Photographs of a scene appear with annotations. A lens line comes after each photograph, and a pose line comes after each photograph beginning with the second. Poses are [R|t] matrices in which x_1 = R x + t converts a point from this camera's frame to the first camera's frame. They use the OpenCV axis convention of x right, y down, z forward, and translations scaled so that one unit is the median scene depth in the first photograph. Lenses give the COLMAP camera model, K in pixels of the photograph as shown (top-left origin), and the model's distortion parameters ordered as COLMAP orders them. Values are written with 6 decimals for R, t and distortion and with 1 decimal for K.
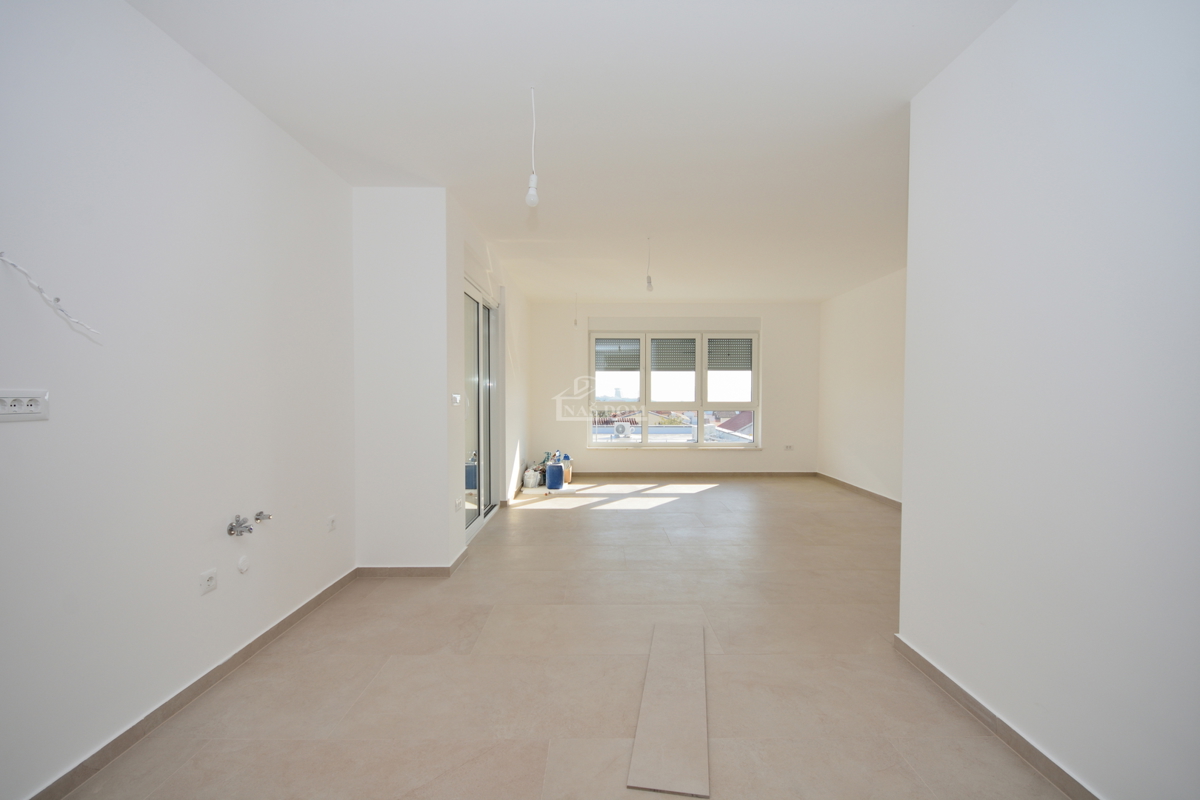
lens RADIAL K [[526.9, 0, 603.3], [0, 526.9, 412.4], [0, 0, 1]] dist [0.000126, -0.000900]
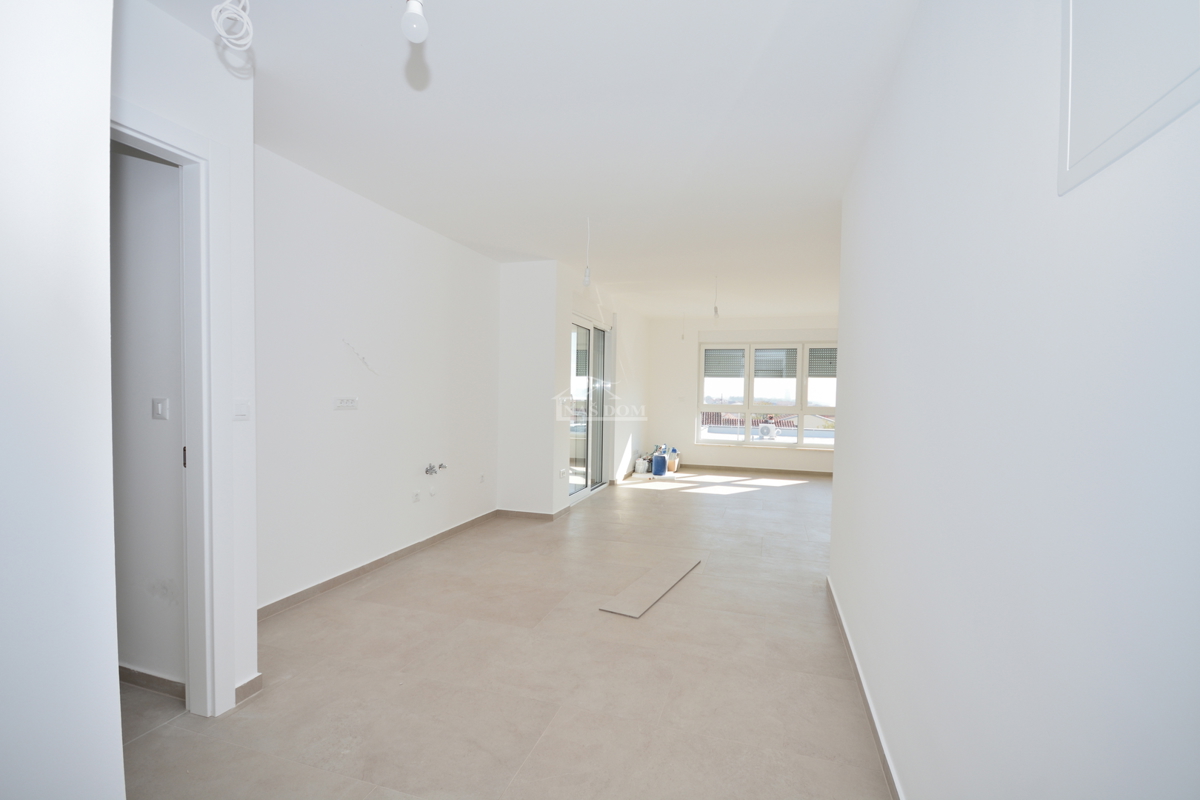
lens RADIAL K [[526.9, 0, 603.3], [0, 526.9, 412.4], [0, 0, 1]] dist [0.000126, -0.000900]
pose [[0.953117, 0.026385, -0.301450, 0.145716], [-0.025886, 0.999649, 0.005649, -0.003159], [0.301493, 0.002419, 0.953465, -0.193164]]
